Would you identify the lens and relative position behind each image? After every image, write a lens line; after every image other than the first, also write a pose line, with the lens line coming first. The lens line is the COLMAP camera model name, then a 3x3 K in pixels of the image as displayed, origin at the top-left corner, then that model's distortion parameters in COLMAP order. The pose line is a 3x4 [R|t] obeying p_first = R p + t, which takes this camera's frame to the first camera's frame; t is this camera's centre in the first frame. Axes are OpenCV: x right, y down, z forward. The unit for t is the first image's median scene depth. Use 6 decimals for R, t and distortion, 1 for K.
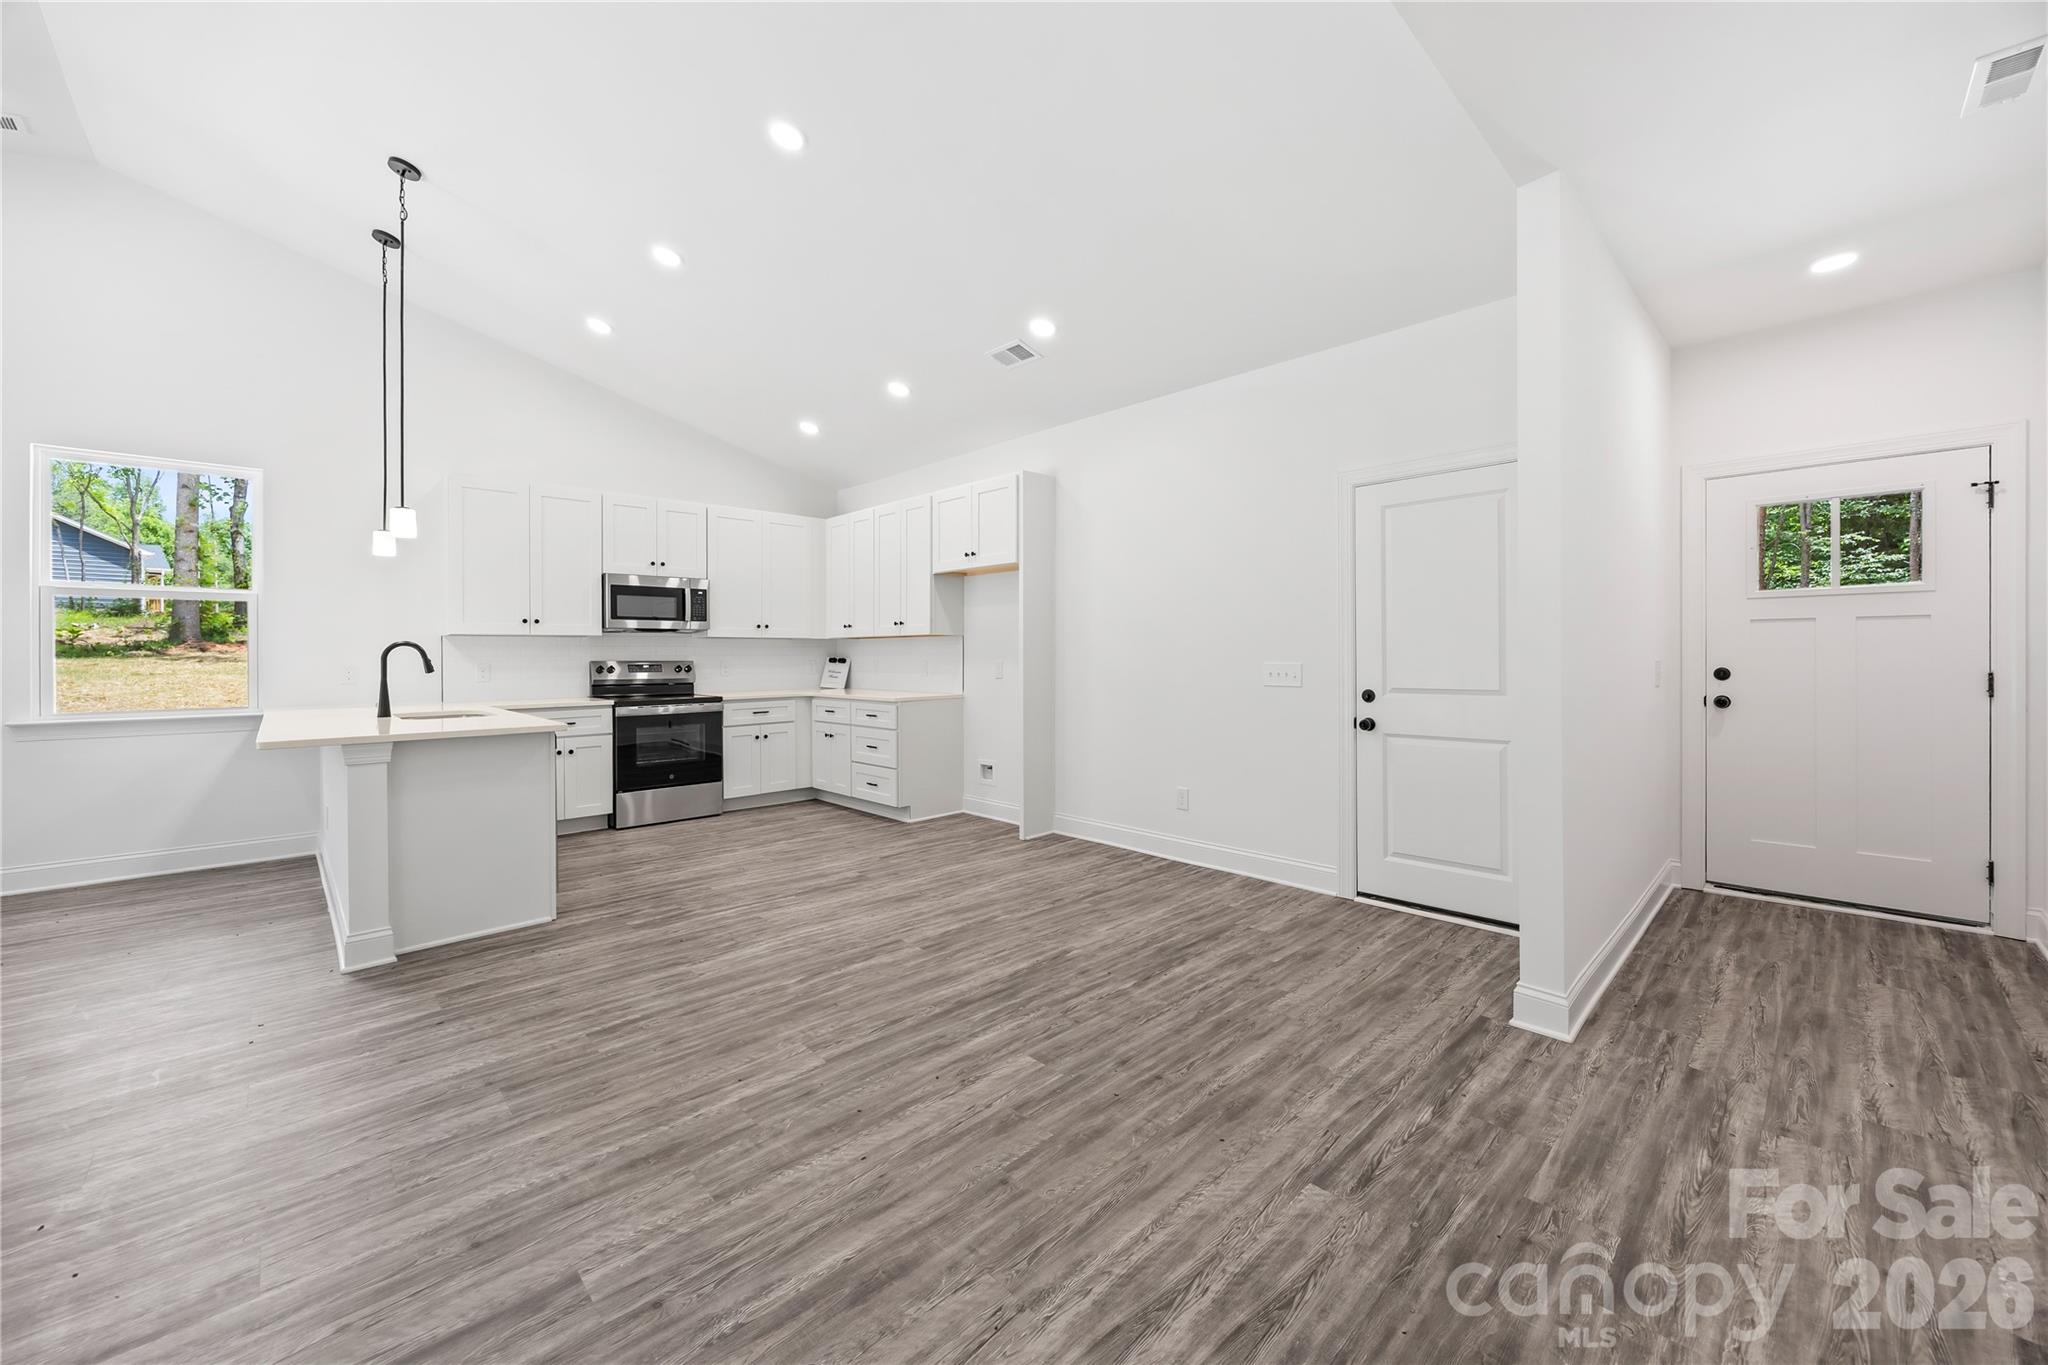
lens RADIAL K [[787.9, 0, 1019.7], [0, 787.9, 659.2], [0, 0, 1]] dist [-0.001508, -0.000453]
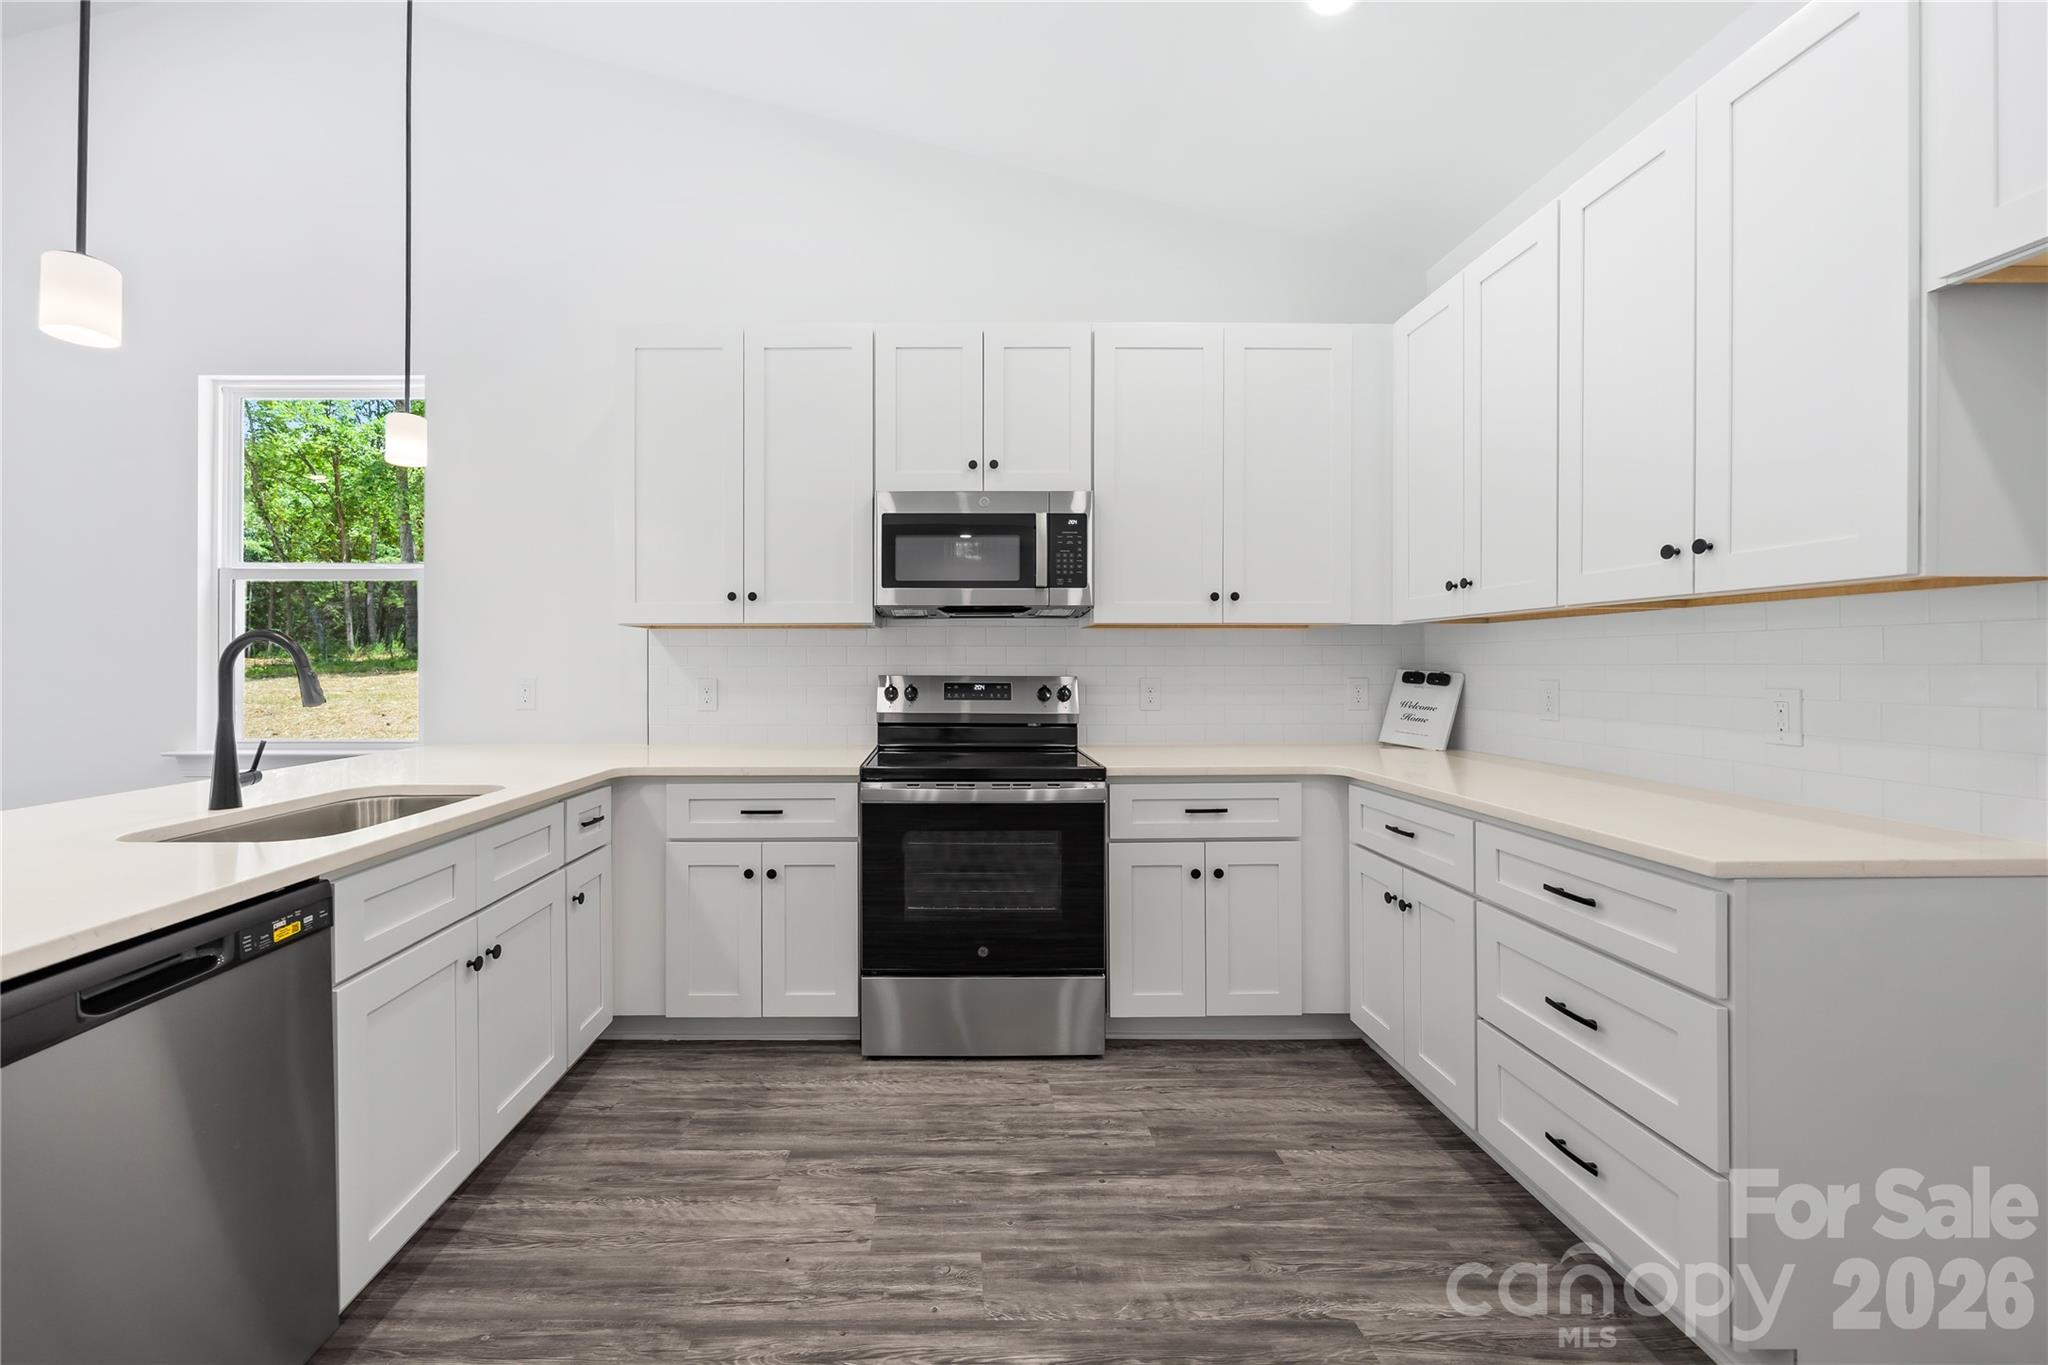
lens RADIAL K [[813.4, 0, 950.1], [0, 813.4, 666.3], [0, 0, 1]] dist [-0.001132, -0.000058]
pose [[0.728691, 0.004203, -0.684830, -0.220881], [-0.005666, 0.999984, 0.000108, -0.005871], [0.684819, 0.003802, 0.728703, 0.944364]]
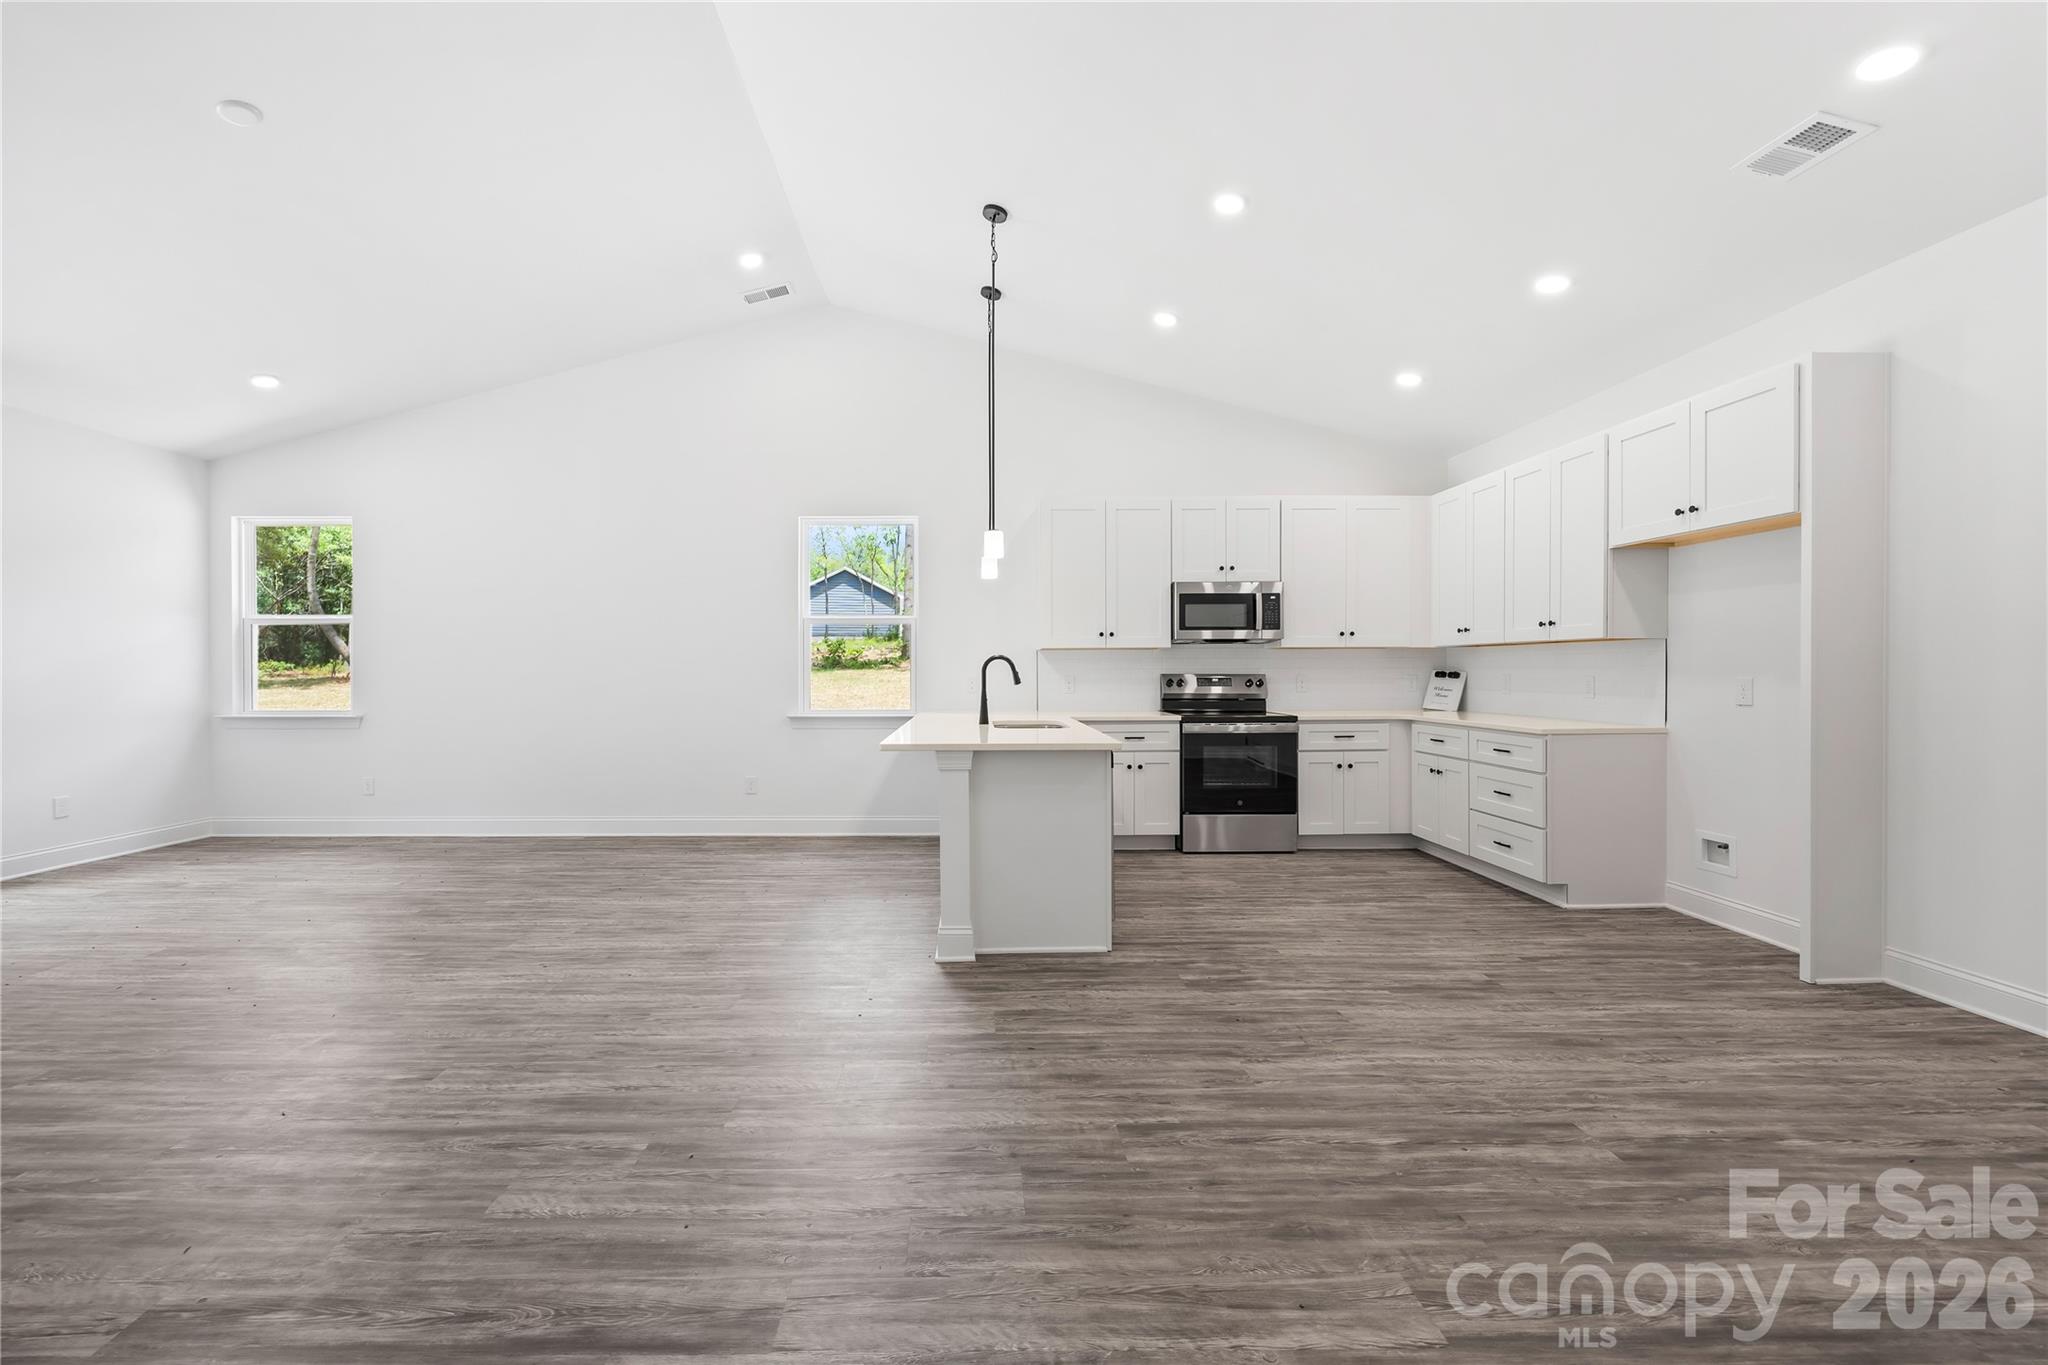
lens RADIAL K [[798.1, 0, 970.6], [0, 798.1, 671.1], [0, 0, 1]] dist [-0.002673, 0.000106]
pose [[0.725736, 0.002914, -0.687967, -0.053422], [-0.003590, 0.999993, 0.000449, -0.001120], [0.687964, 0.002144, 0.725742, 0.175349]]
